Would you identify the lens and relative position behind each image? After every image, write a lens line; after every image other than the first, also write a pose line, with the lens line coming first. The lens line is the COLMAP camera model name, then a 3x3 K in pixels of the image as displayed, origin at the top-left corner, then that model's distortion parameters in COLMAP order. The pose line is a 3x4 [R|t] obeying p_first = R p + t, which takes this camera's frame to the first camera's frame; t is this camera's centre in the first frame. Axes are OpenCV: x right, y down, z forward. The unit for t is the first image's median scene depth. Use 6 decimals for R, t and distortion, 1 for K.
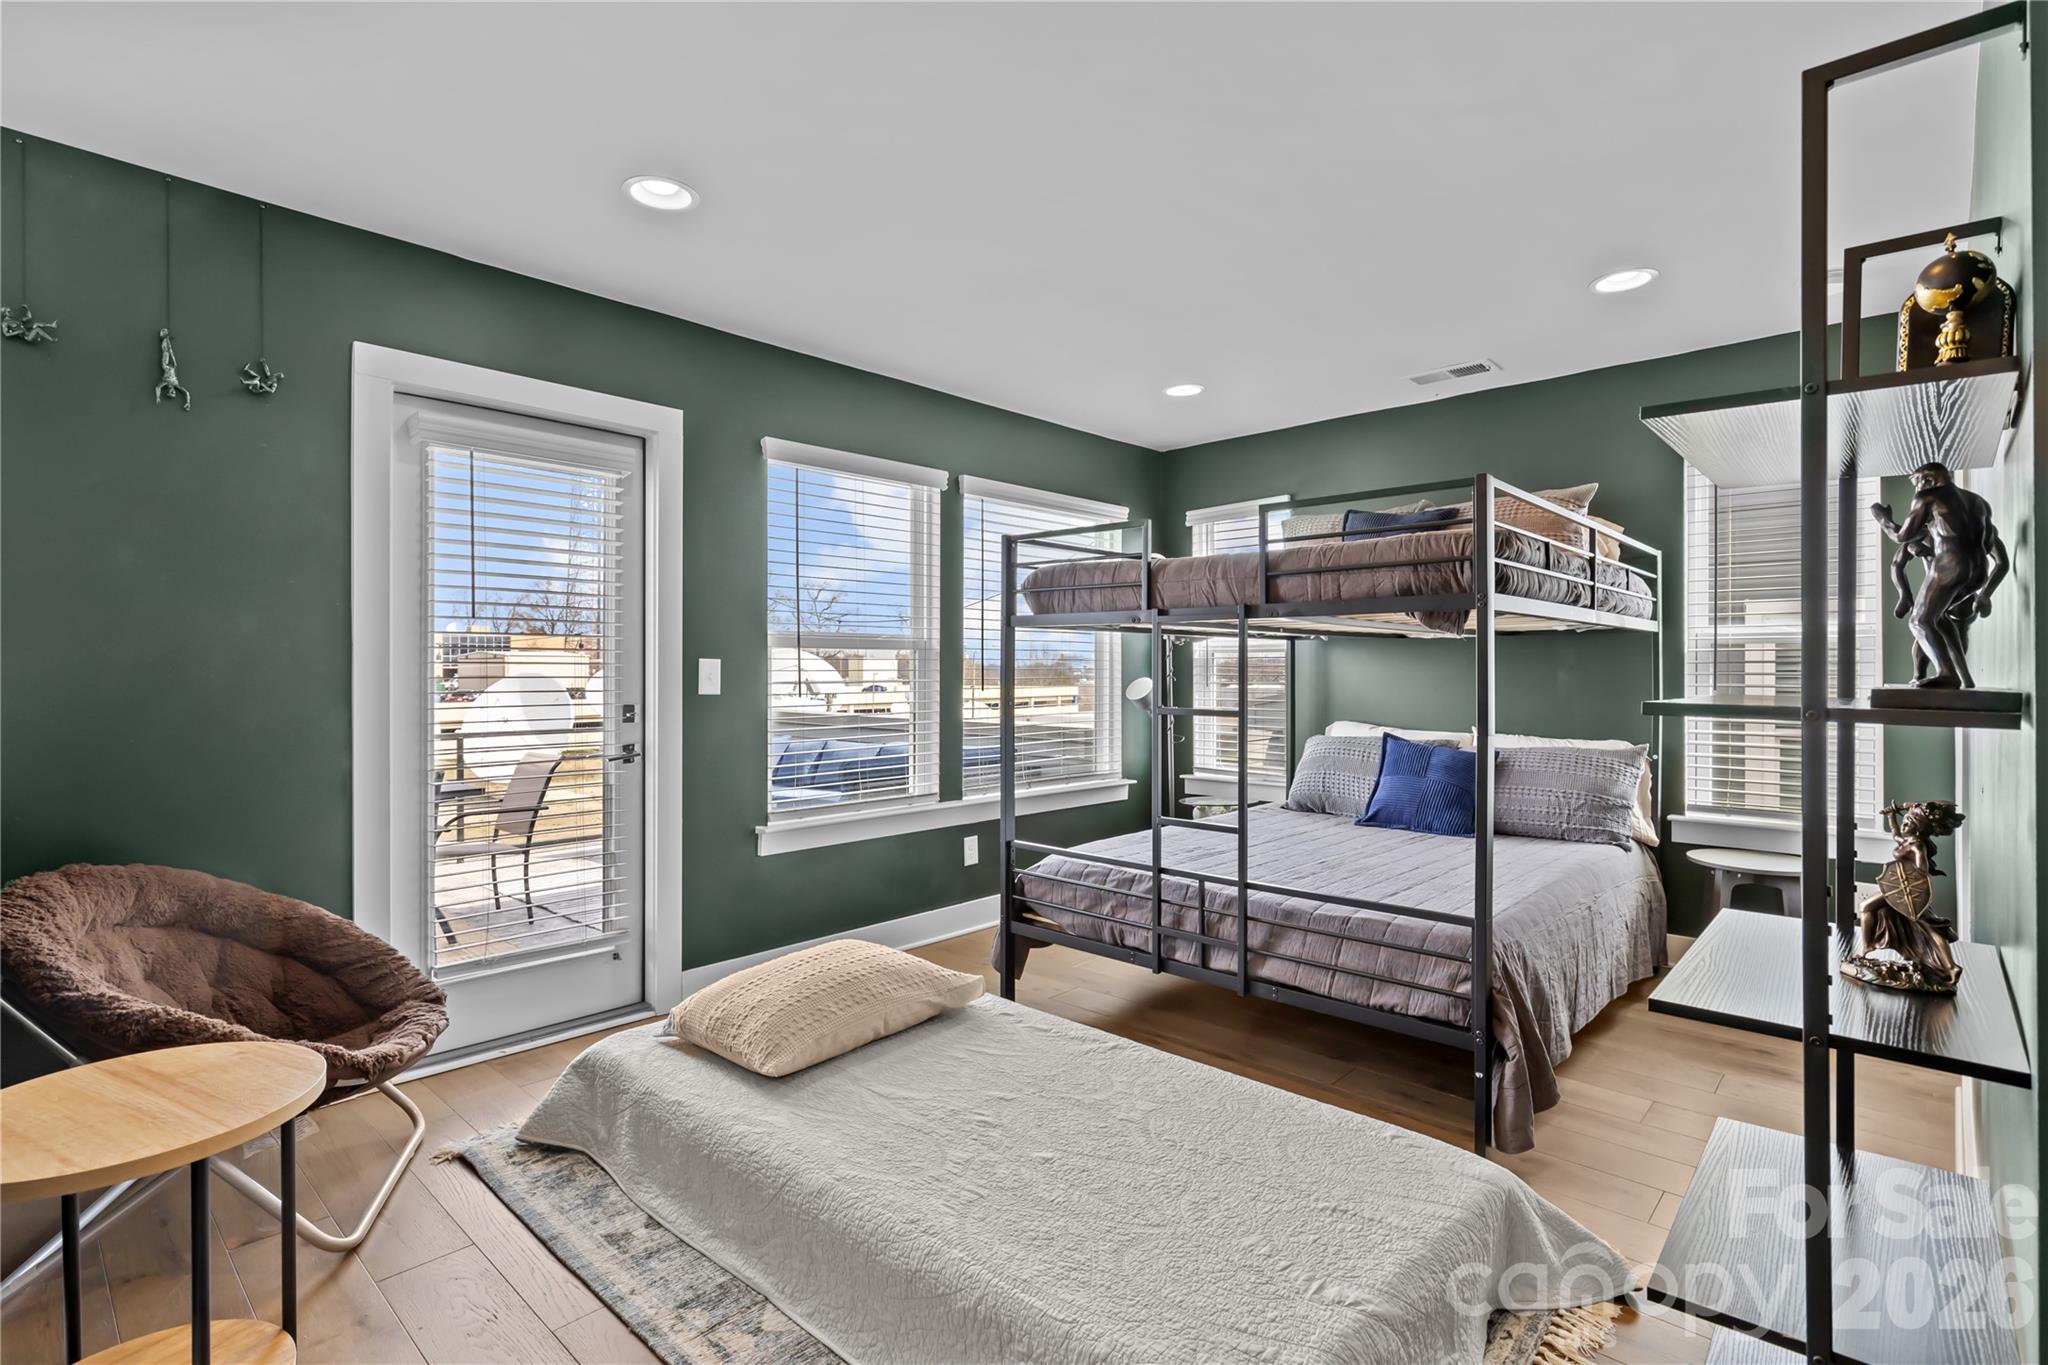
lens RADIAL K [[975.4, 0, 1024.0], [0, 975.4, 682.5], [0, 0, 1]] dist [0.000894, -0.000111]
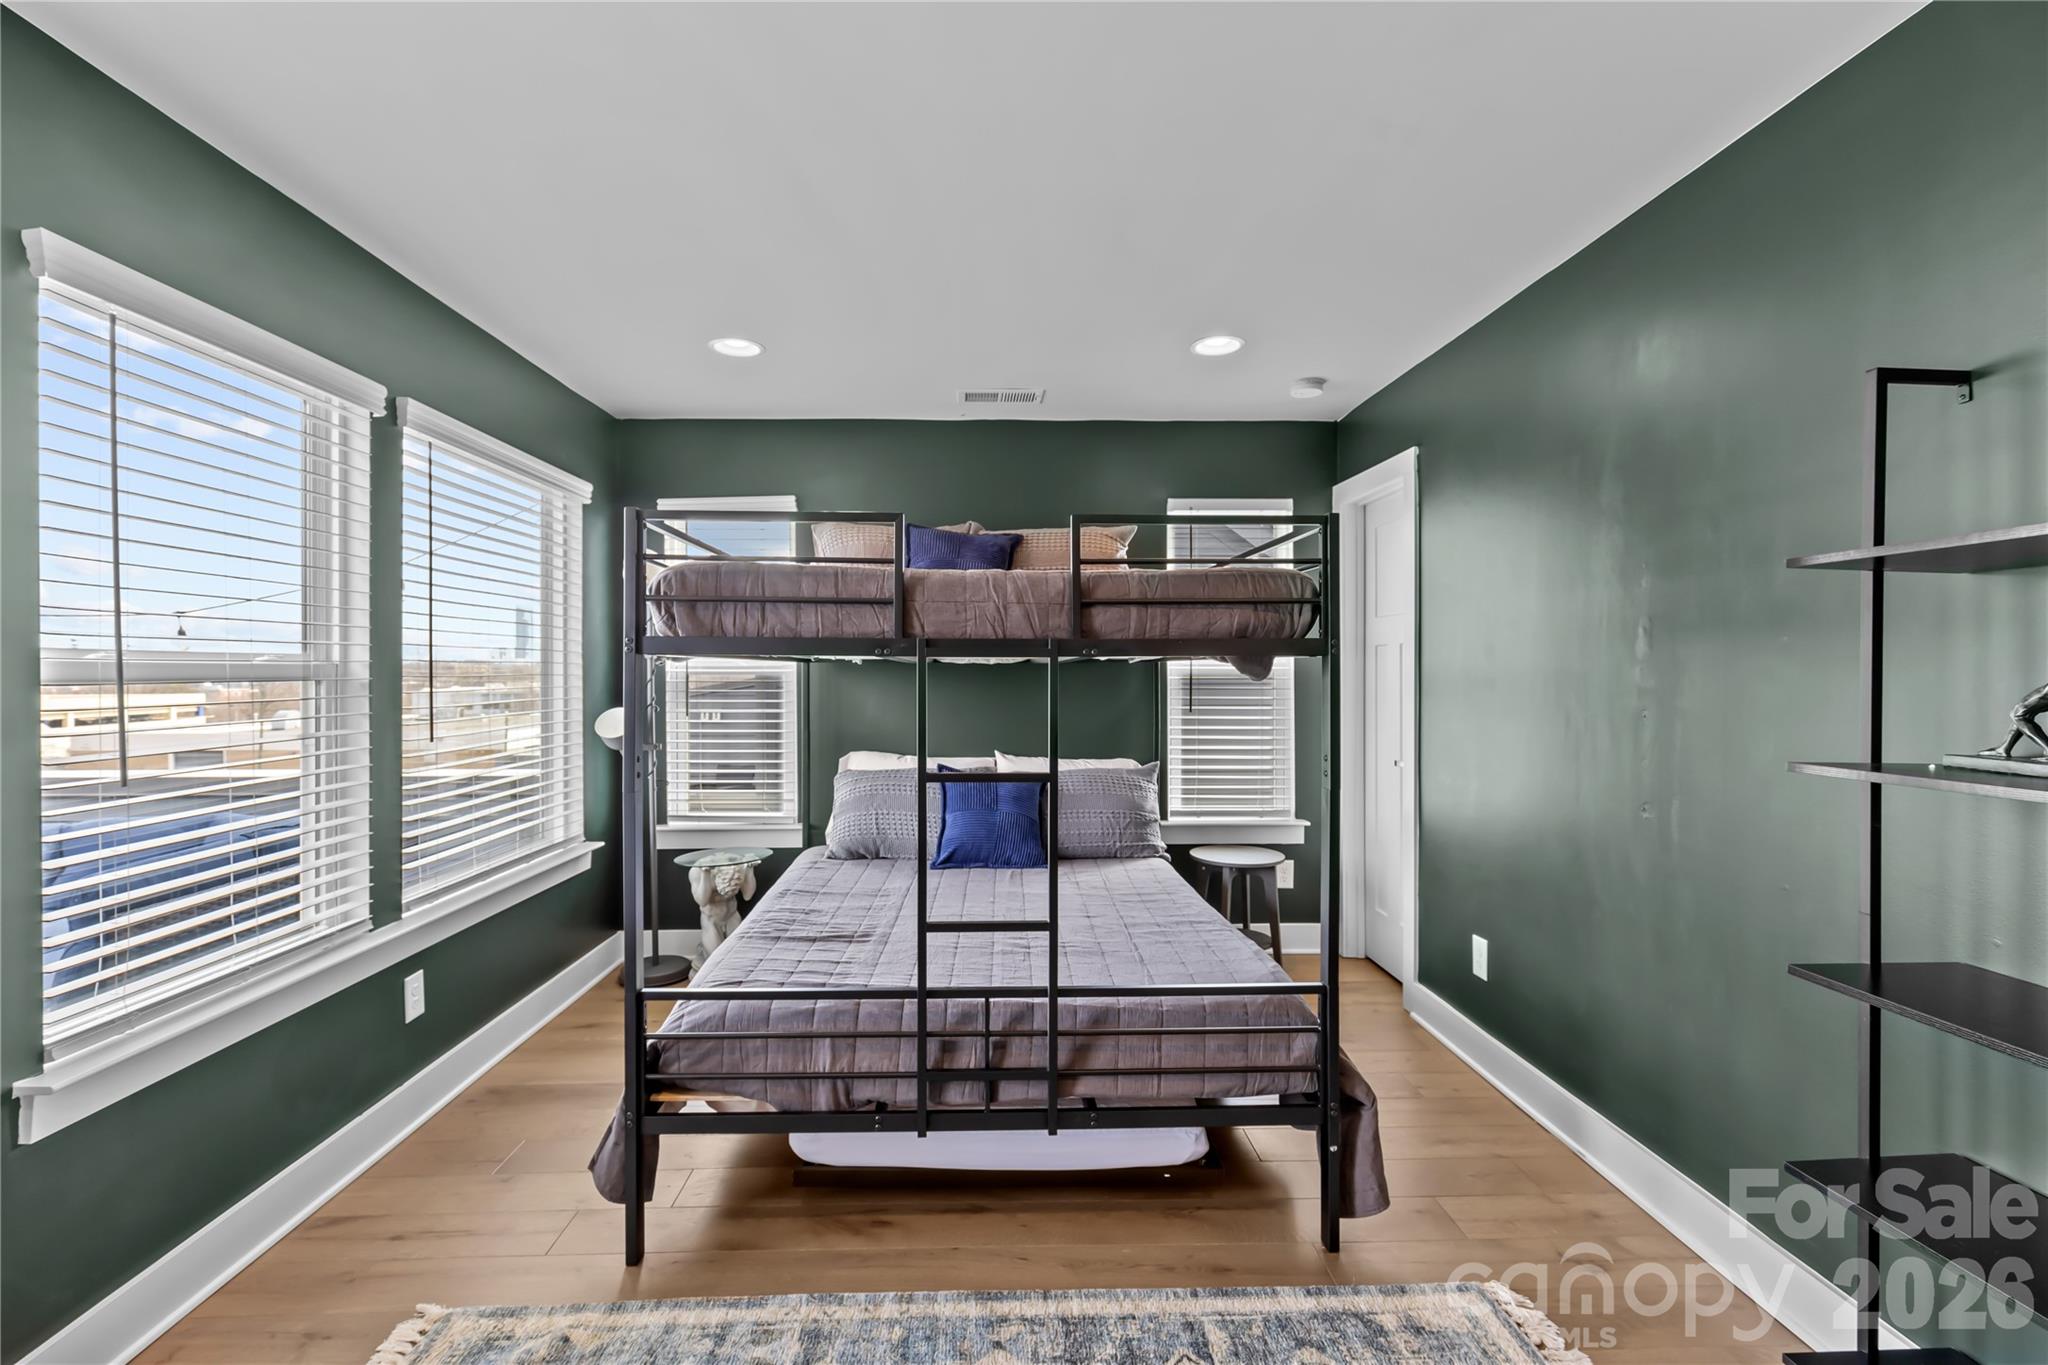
lens RADIAL K [[933.8, 0, 1024.0], [0, 933.8, 682.5], [0, 0, 1]] dist [-0.001856, -0.001334]
pose [[0.711073, -0.008205, 0.703070, -0.223849], [0.009041, 0.999956, 0.002526, -0.032390], [-0.703060, 0.004560, 0.711116, 0.334734]]
